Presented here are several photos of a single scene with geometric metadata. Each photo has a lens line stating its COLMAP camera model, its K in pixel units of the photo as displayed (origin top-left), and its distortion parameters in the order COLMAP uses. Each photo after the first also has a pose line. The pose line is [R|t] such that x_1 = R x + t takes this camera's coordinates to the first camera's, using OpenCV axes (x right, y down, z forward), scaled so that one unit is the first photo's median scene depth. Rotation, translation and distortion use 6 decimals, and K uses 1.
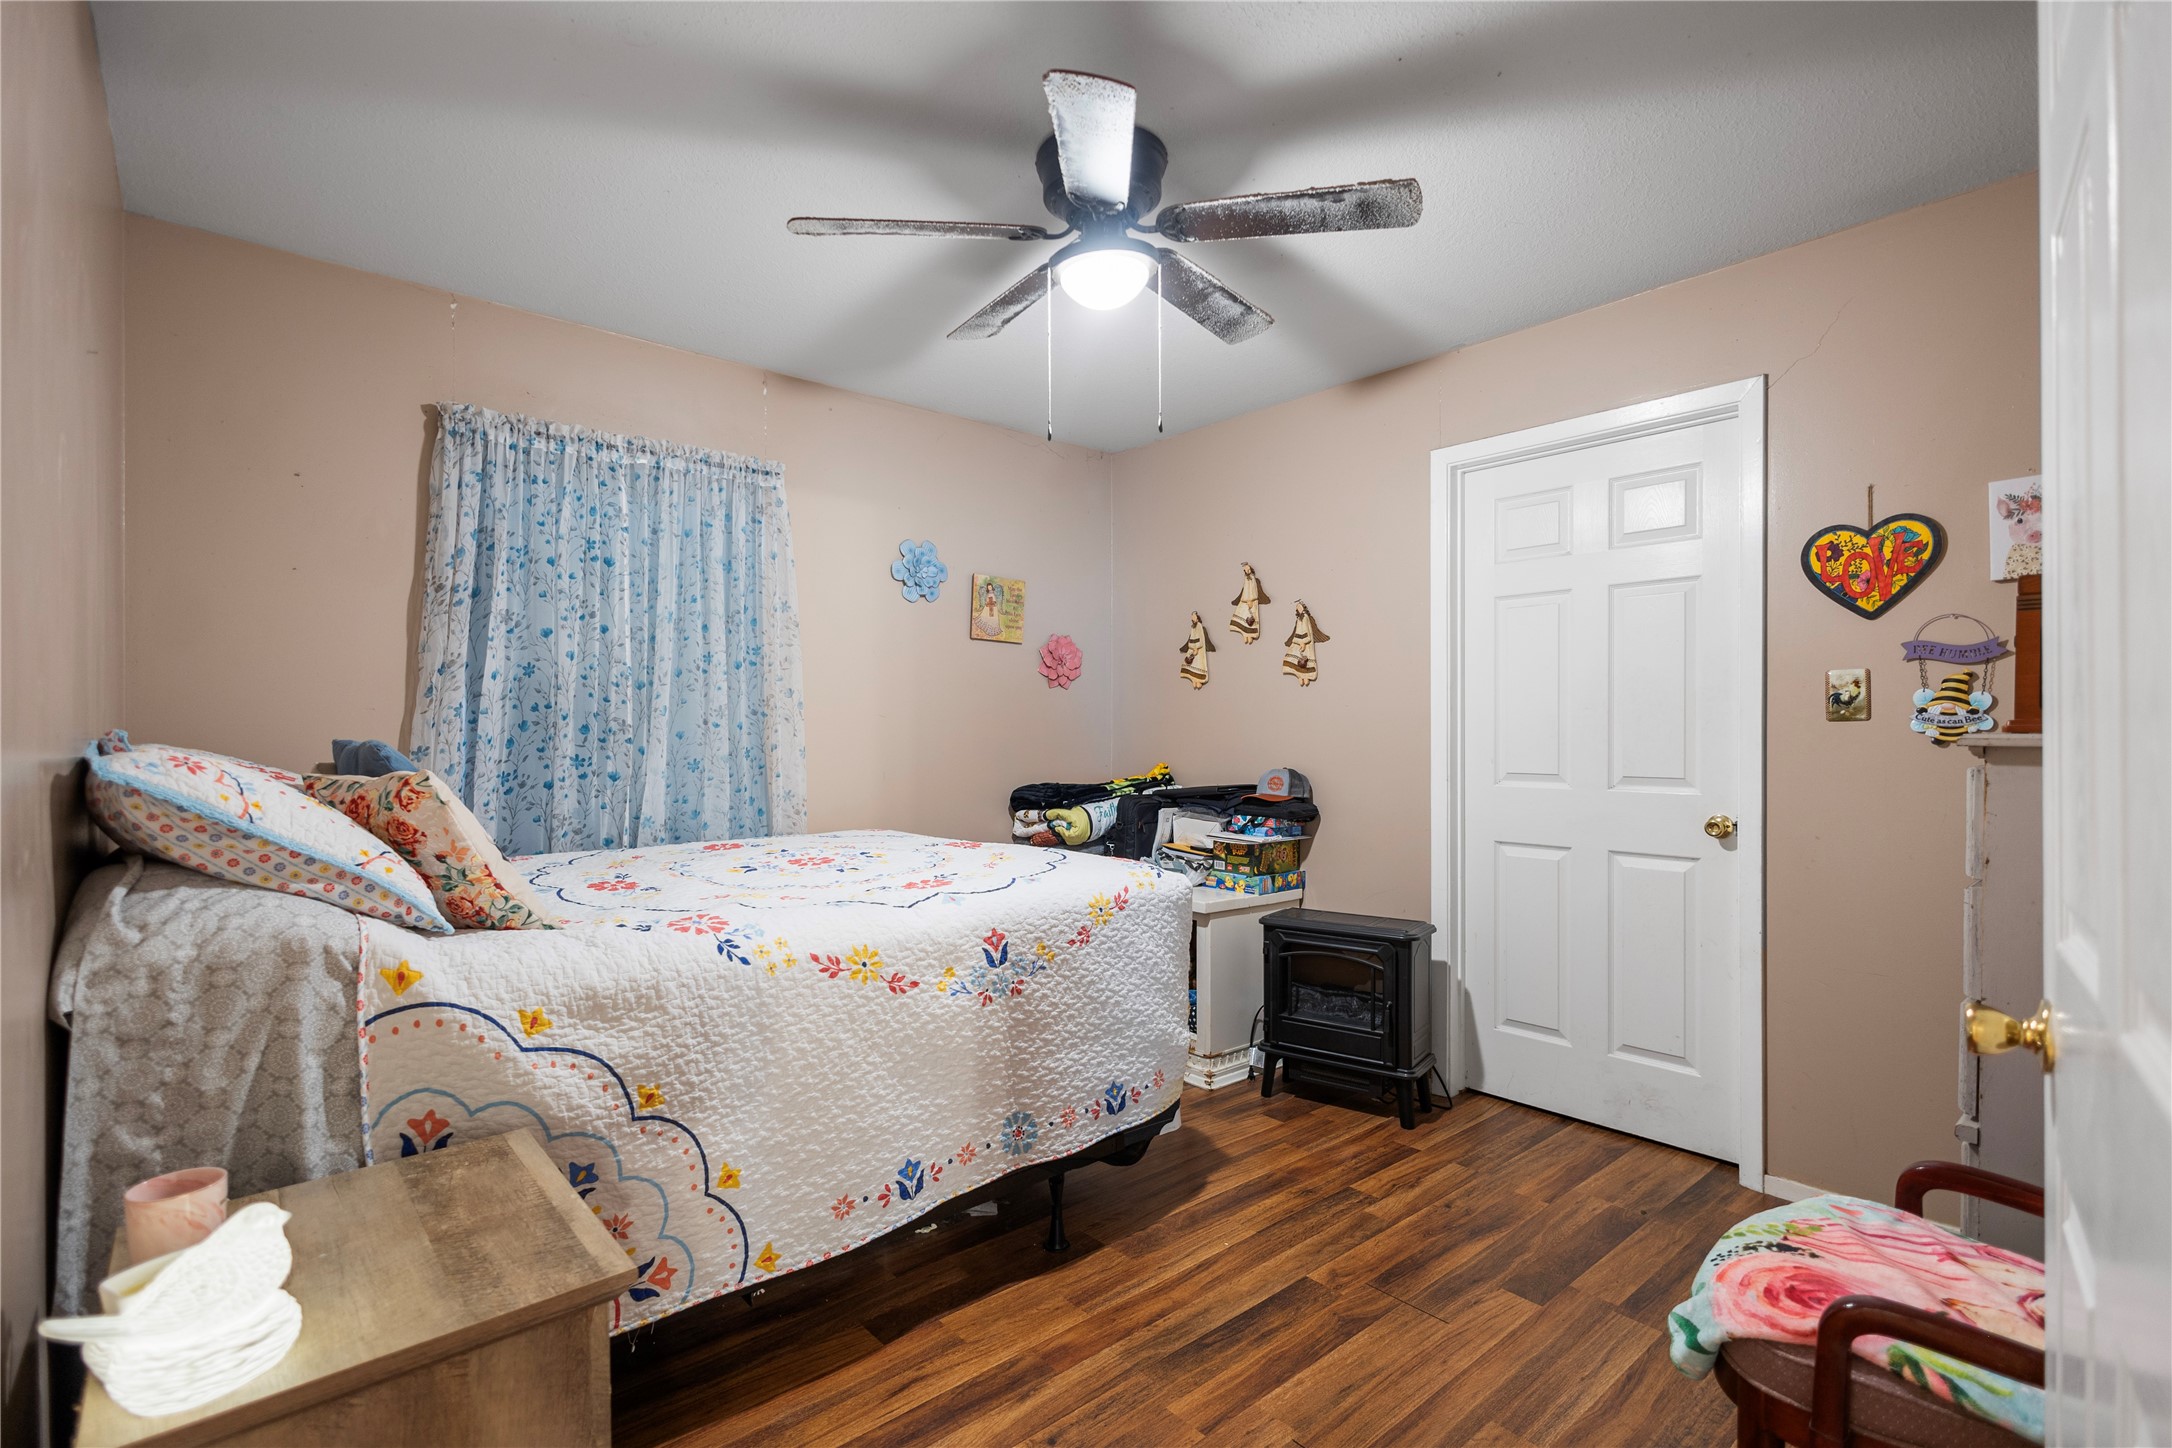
lens RADIAL K [[1013.7, 0, 1086.0], [0, 1013.7, 724.0], [0, 0, 1]] dist [0.003047, -0.000609]
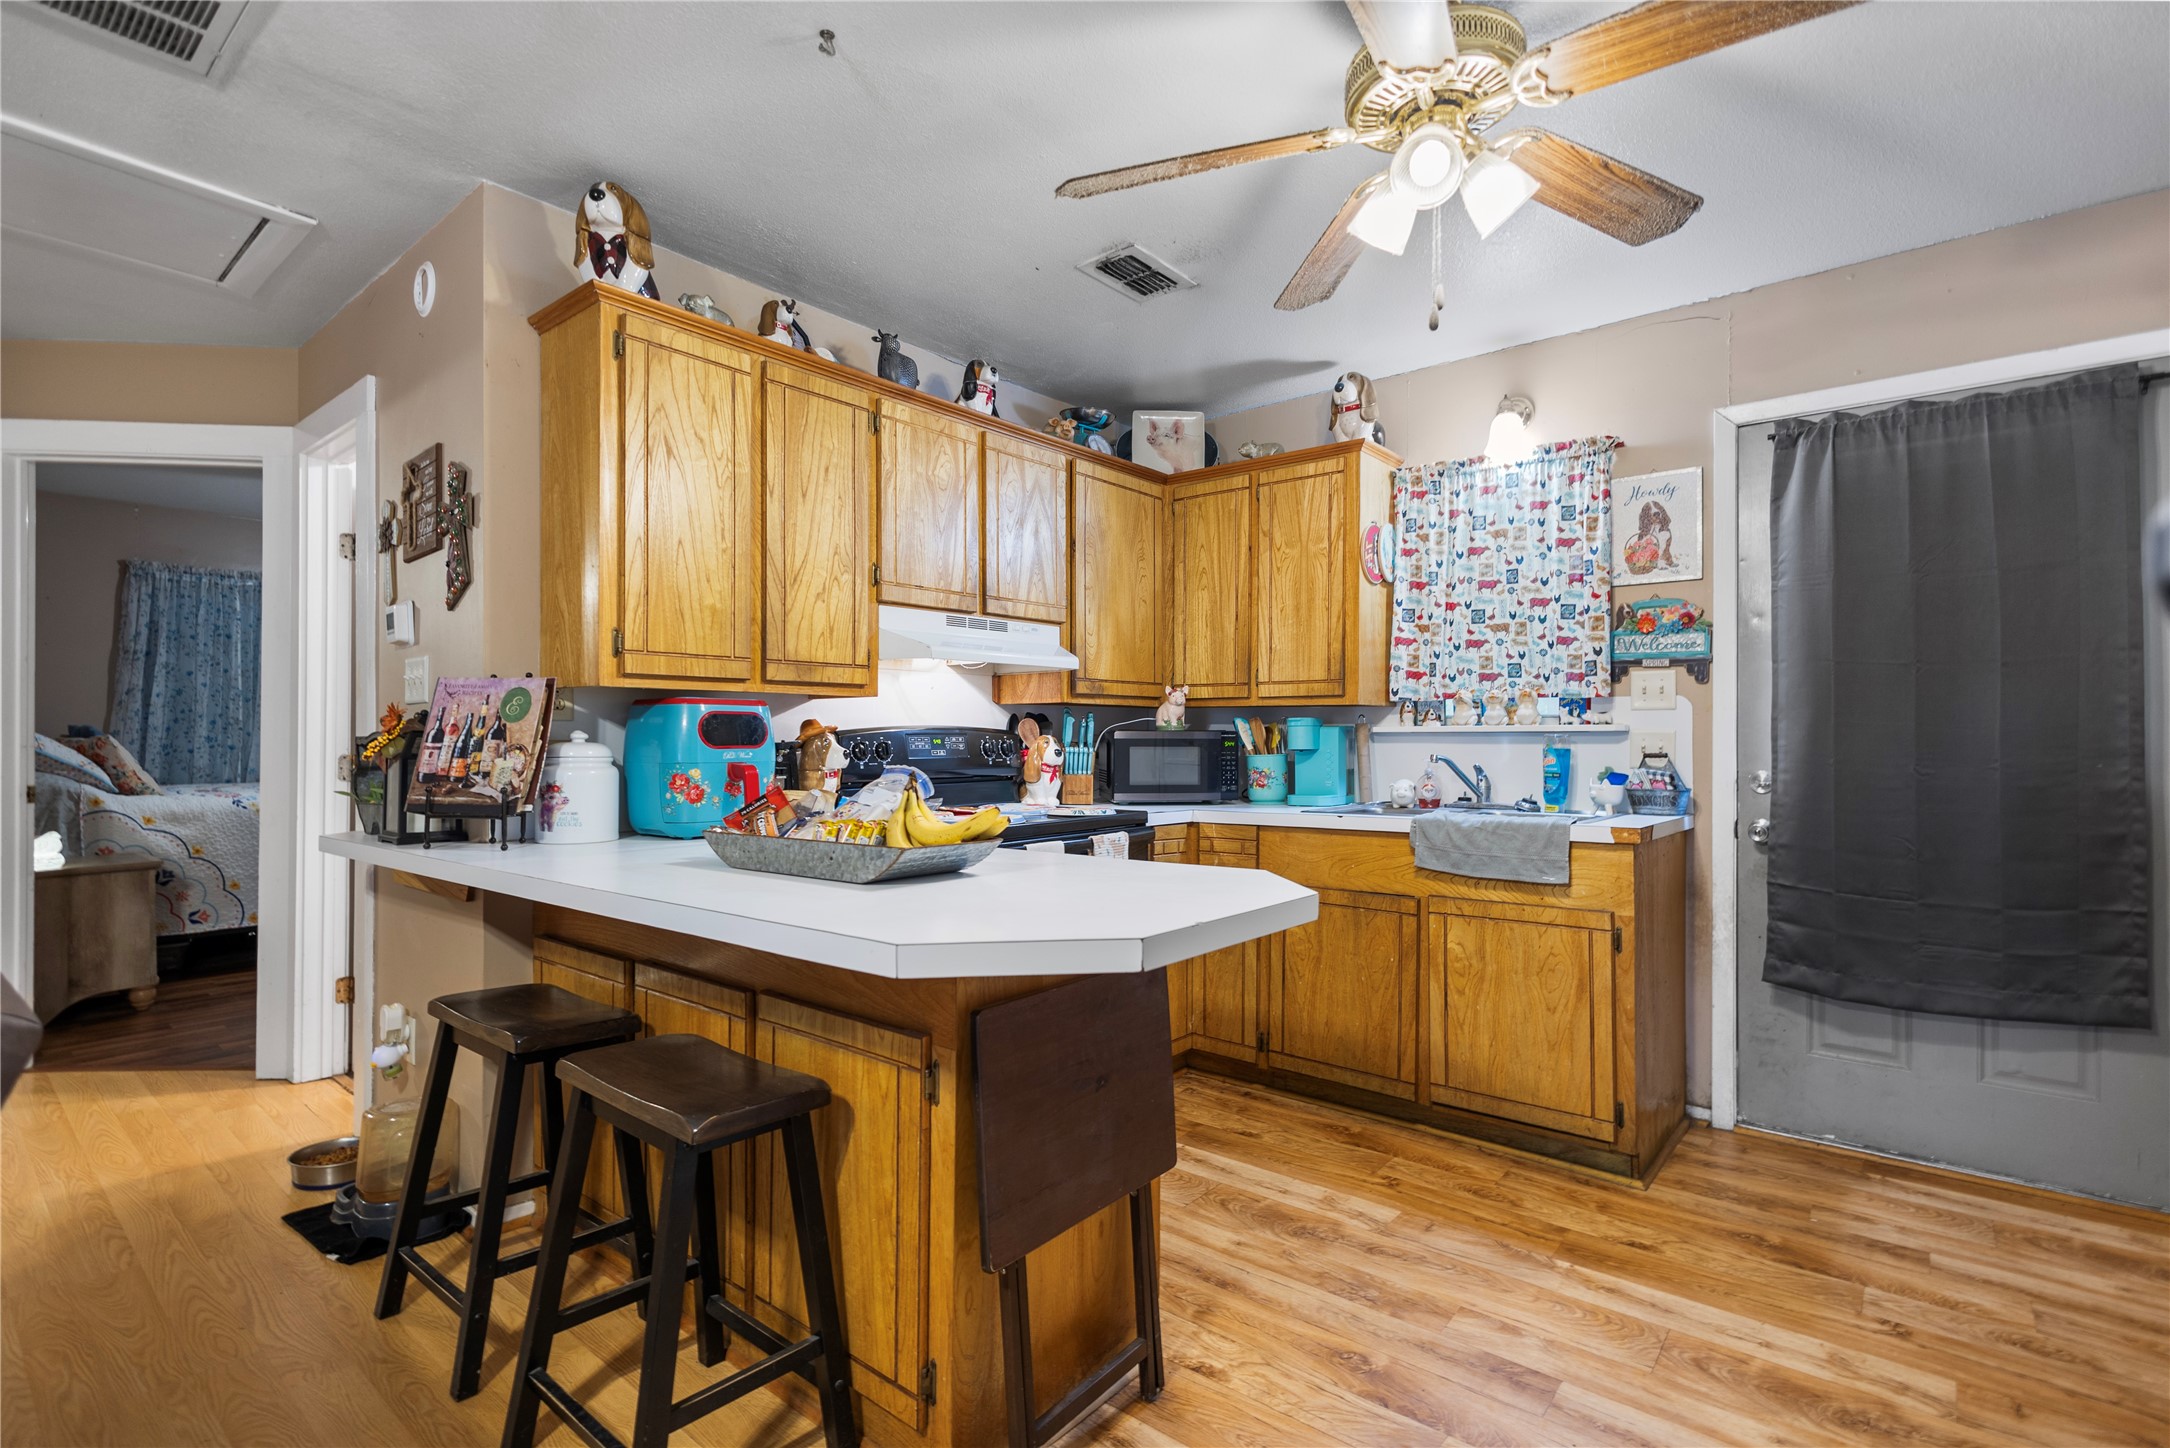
lens RADIAL K [[1012.8, 0, 1085.0], [0, 1012.8, 724.0], [0, 0, 1]] dist [0.003047, -0.000609]
pose [[0.987195, 0.004963, 0.159442, 1.097473], [-0.004515, 0.999985, -0.003172, 0.008341], [-0.159455, 0.002412, 0.987202, -1.540044]]
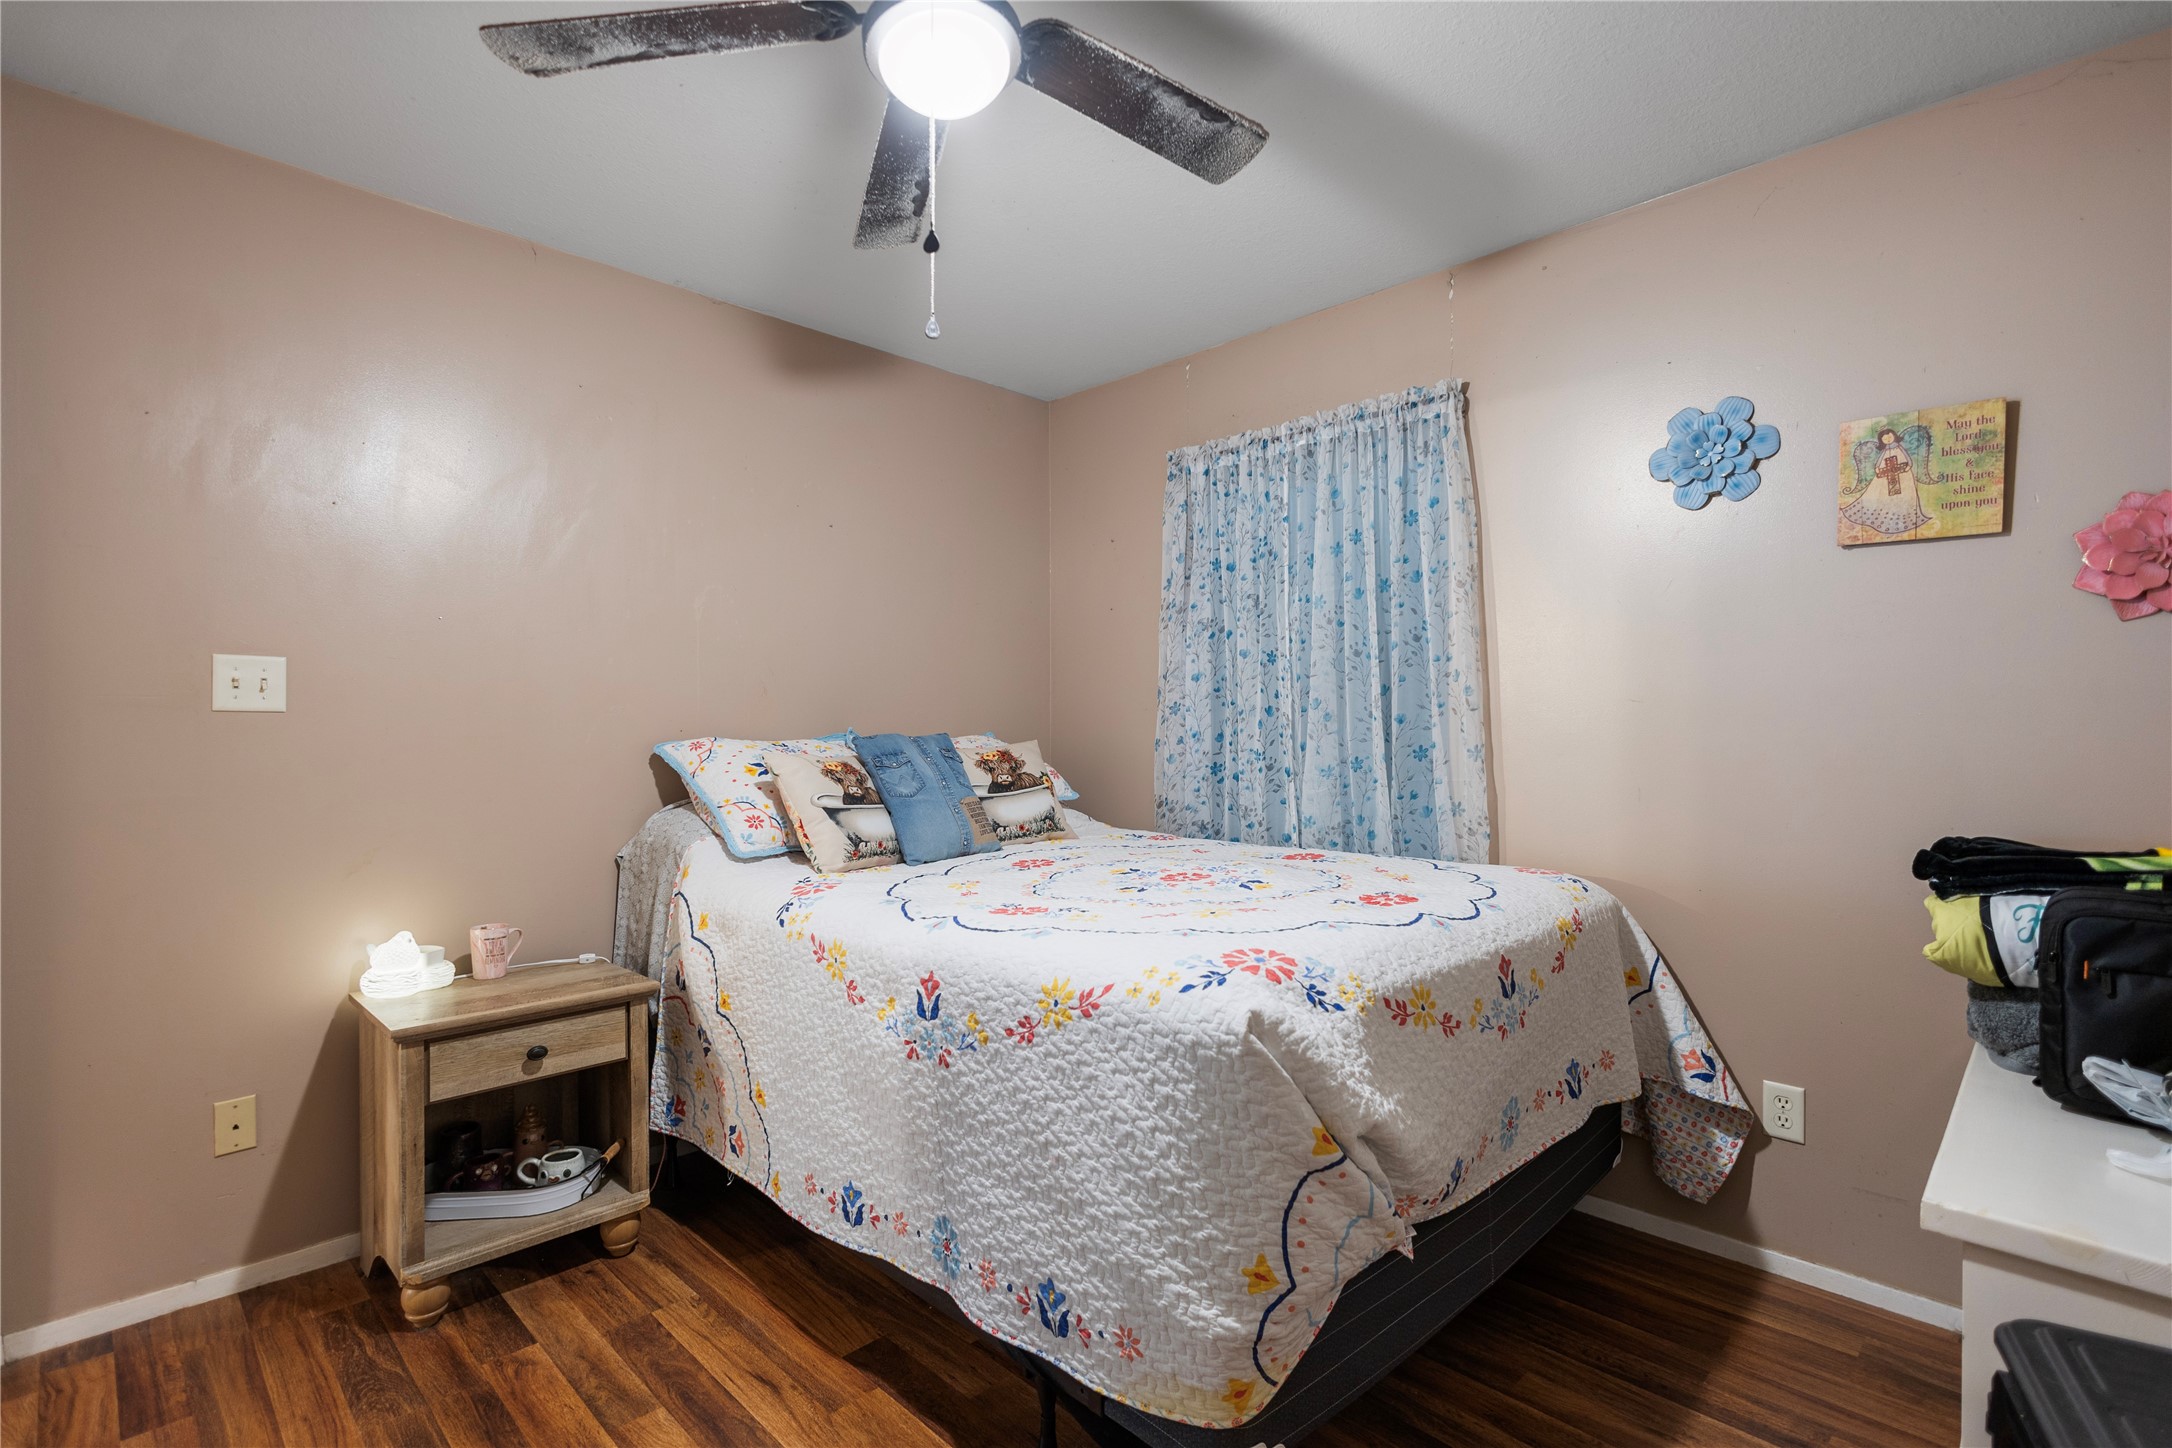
lens RADIAL K [[994.1, 0, 1086.0], [0, 994.1, 724.0], [0, 0, 1]] dist [0.003371, 0.000214]
pose [[0.075799, -0.004913, -0.997111, 0.641417], [0.012231, 0.999917, -0.003997, 0.008985], [0.997048, -0.011893, 0.075853, 0.966611]]
